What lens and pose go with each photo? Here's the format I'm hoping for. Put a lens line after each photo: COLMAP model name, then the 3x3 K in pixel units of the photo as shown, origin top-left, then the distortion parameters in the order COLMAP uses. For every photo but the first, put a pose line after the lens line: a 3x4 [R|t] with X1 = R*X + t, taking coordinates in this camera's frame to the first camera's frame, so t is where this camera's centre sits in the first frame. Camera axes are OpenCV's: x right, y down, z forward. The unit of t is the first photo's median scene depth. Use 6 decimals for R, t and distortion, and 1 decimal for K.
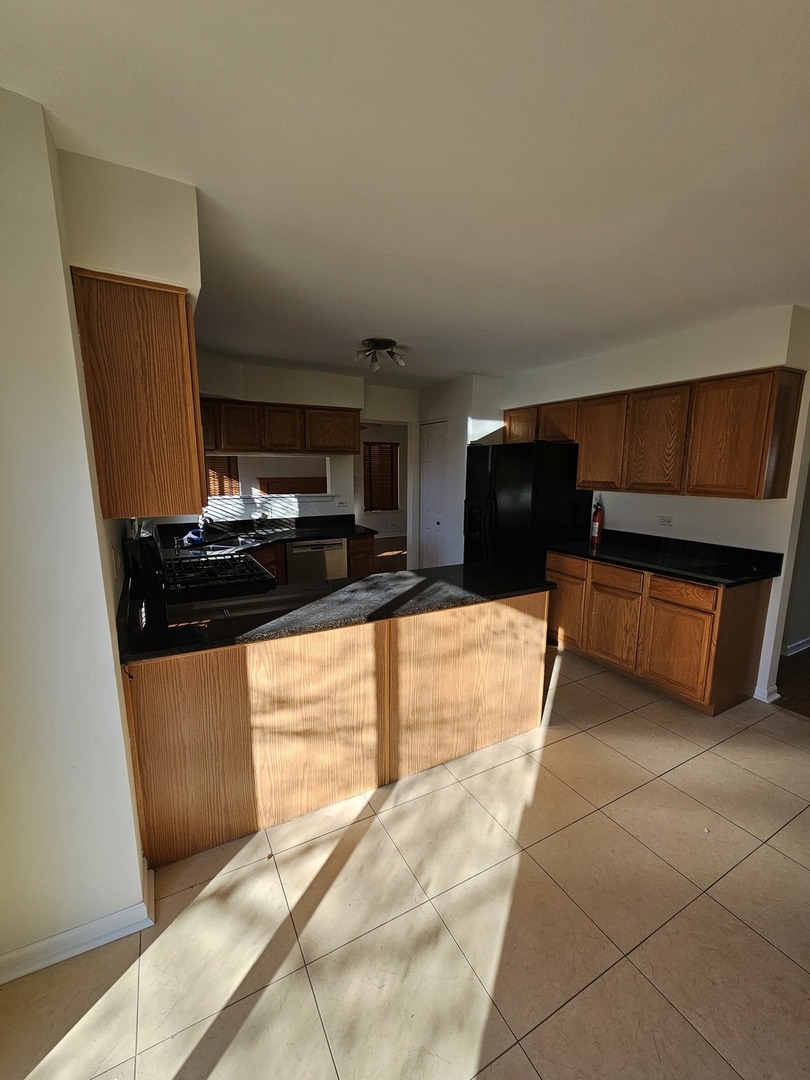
lens RADIAL K [[440.5, 0, 403.2], [0, 440.5, 540.6], [0, 0, 1]] dist [-0.002431, -0.000470]
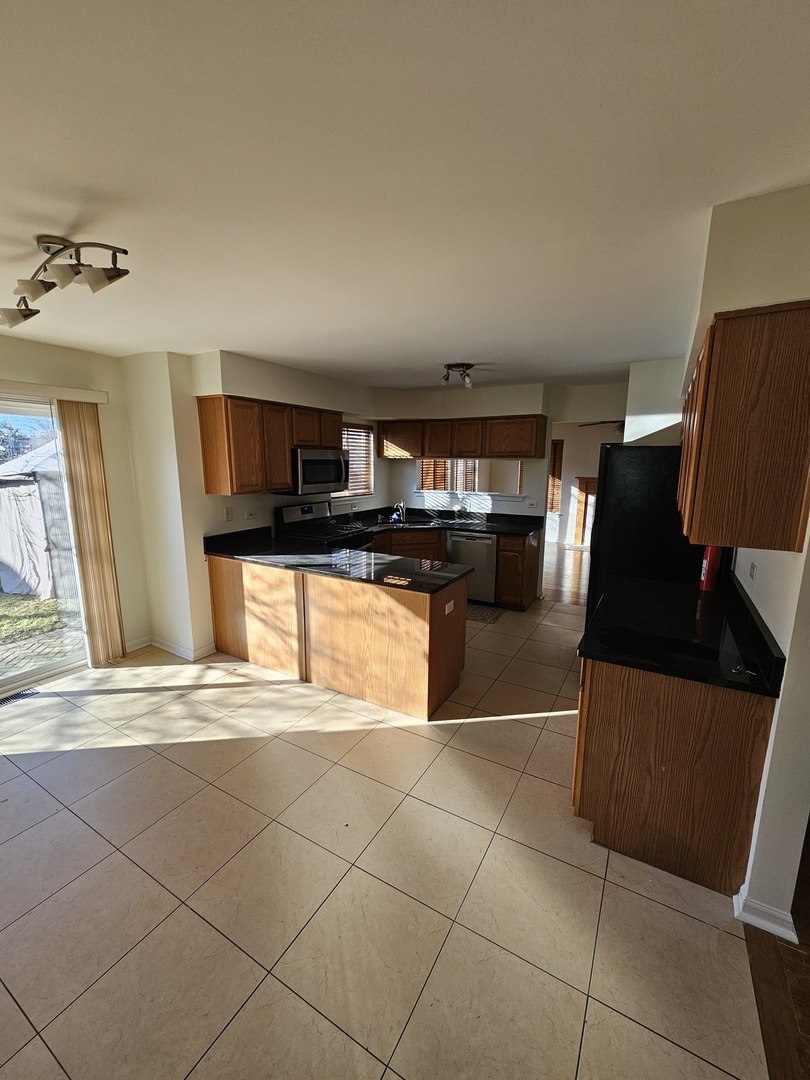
lens RADIAL K [[440.5, 0, 407.5], [0, 440.5, 541.8], [0, 0, 1]] dist [-0.002431, -0.000470]
pose [[0.524308, 0.154529, -0.837390, 1.340936], [-0.142925, 0.985415, 0.092357, -0.116050], [0.839449, 0.071260, 0.538747, 0.432401]]
